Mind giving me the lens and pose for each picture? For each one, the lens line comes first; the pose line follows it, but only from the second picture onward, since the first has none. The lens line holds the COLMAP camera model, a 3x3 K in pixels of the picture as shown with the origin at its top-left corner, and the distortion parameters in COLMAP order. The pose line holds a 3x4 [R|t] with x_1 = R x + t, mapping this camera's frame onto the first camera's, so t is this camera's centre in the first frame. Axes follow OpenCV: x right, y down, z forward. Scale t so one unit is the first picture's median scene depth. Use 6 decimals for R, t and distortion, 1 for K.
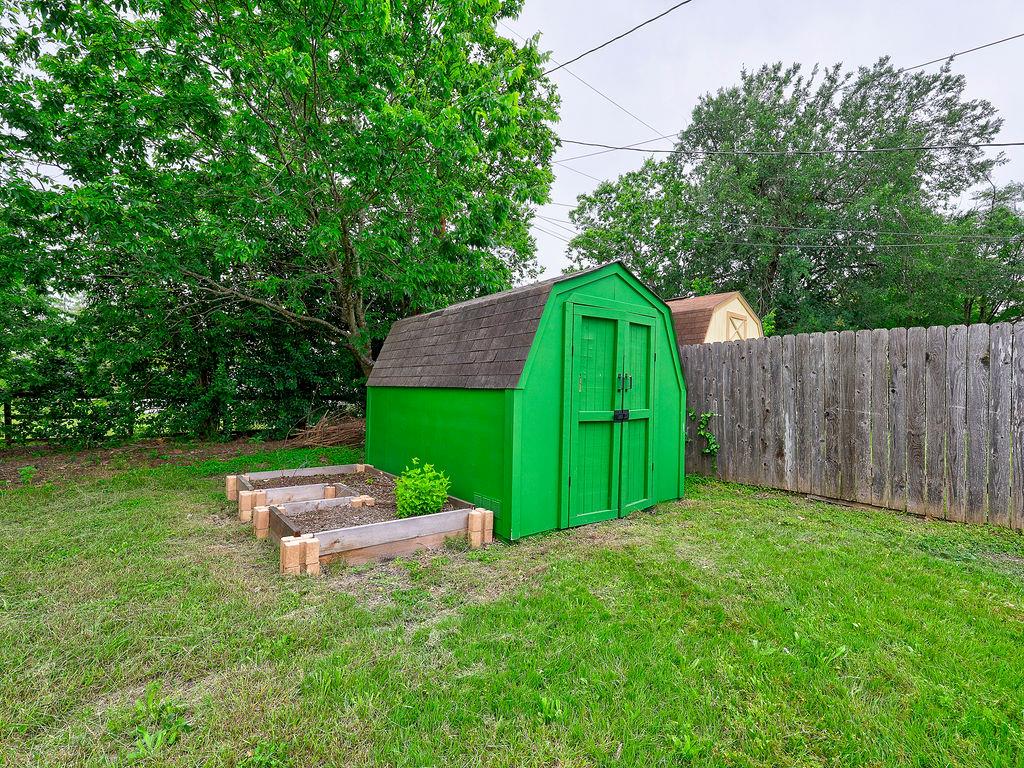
lens RADIAL K [[473.9, 0, 521.6], [0, 473.9, 389.6], [0, 0, 1]] dist [-0.002912, -0.000384]
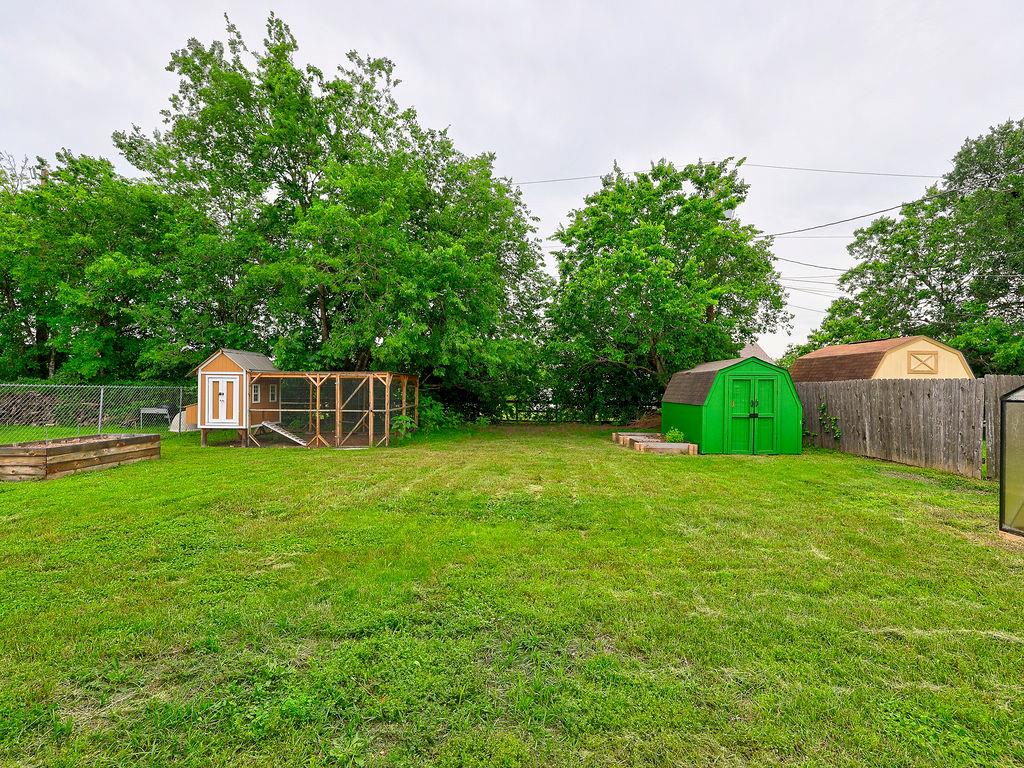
lens RADIAL K [[462.3, 0, 509.2], [0, 462.3, 388.1], [0, 0, 1]] dist [0.000564, -0.000329]
pose [[0.777341, -0.010050, -0.628999, 0.482890], [0.002367, 0.999912, -0.013051, -0.042176], [0.629075, 0.008656, 0.777296, -1.154621]]
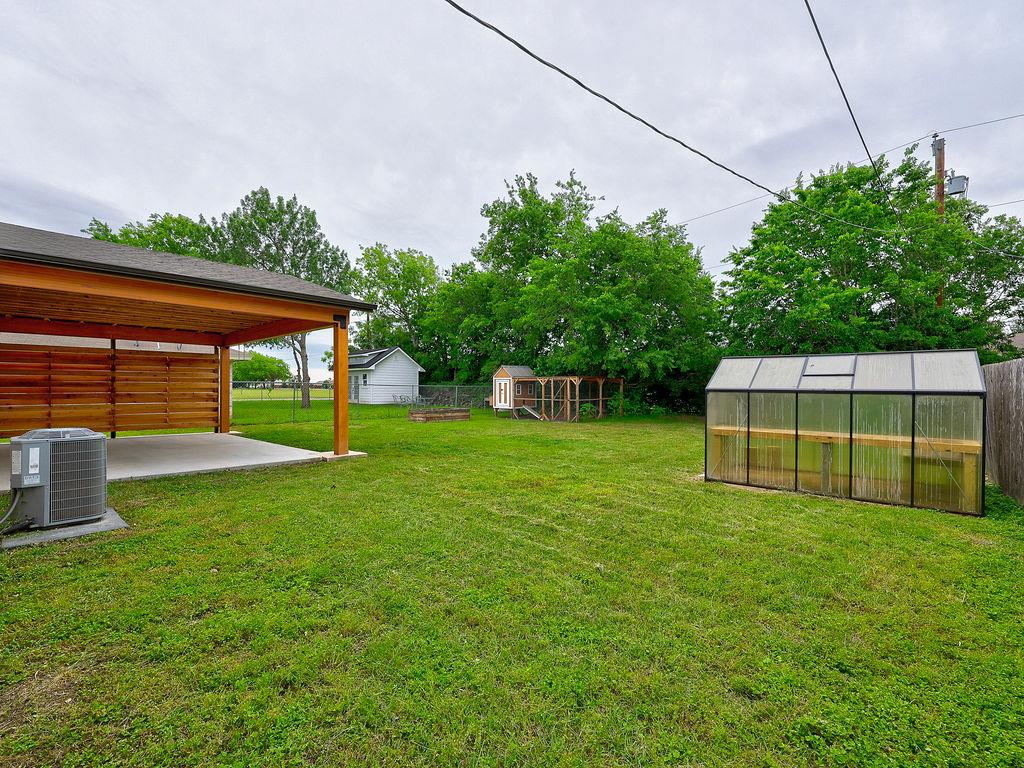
lens RADIAL K [[462.3, 0, 509.2], [0, 462.3, 388.1], [0, 0, 1]] dist [0.000564, -0.000329]
pose [[0.143474, -0.007814, -0.989623, 1.686407], [-0.001204, 0.999967, -0.008071, -0.031463], [0.989653, 0.002350, 0.143460, -0.902351]]
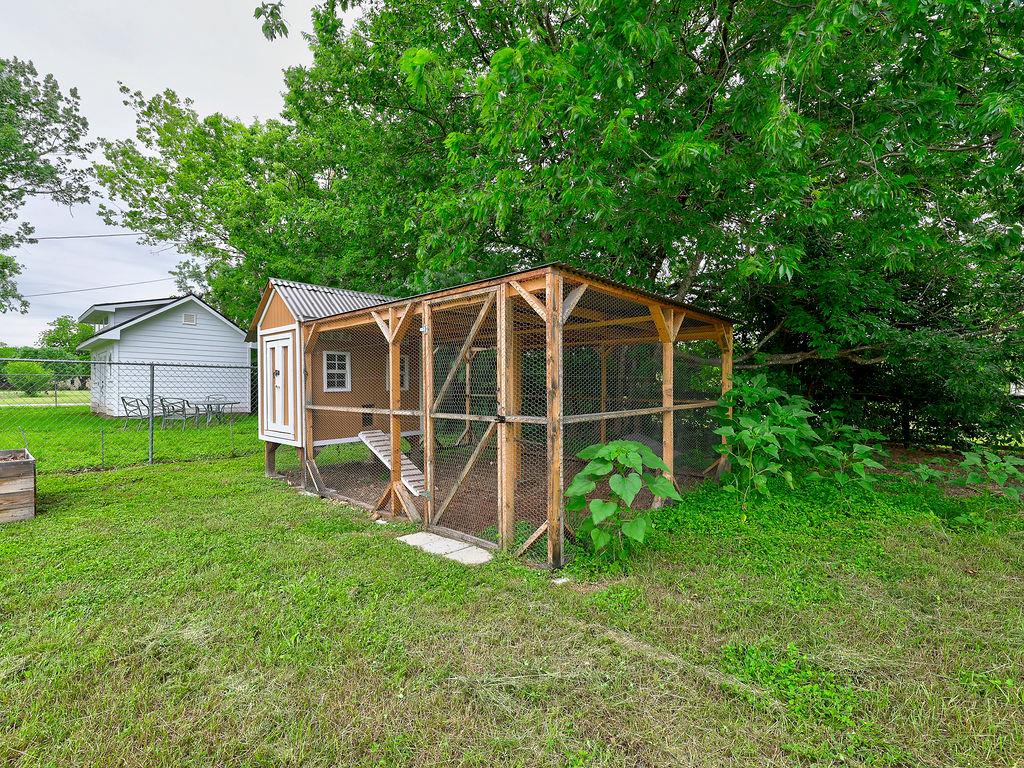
lens RADIAL K [[462.3, 0, 509.2], [0, 462.3, 388.1], [0, 0, 1]] dist [0.000564, -0.000329]
pose [[0.176244, -0.013857, -0.984249, -0.506246], [0.000100, 0.999901, -0.014060, -0.006831], [0.984347, 0.002380, 0.176228, -0.241475]]
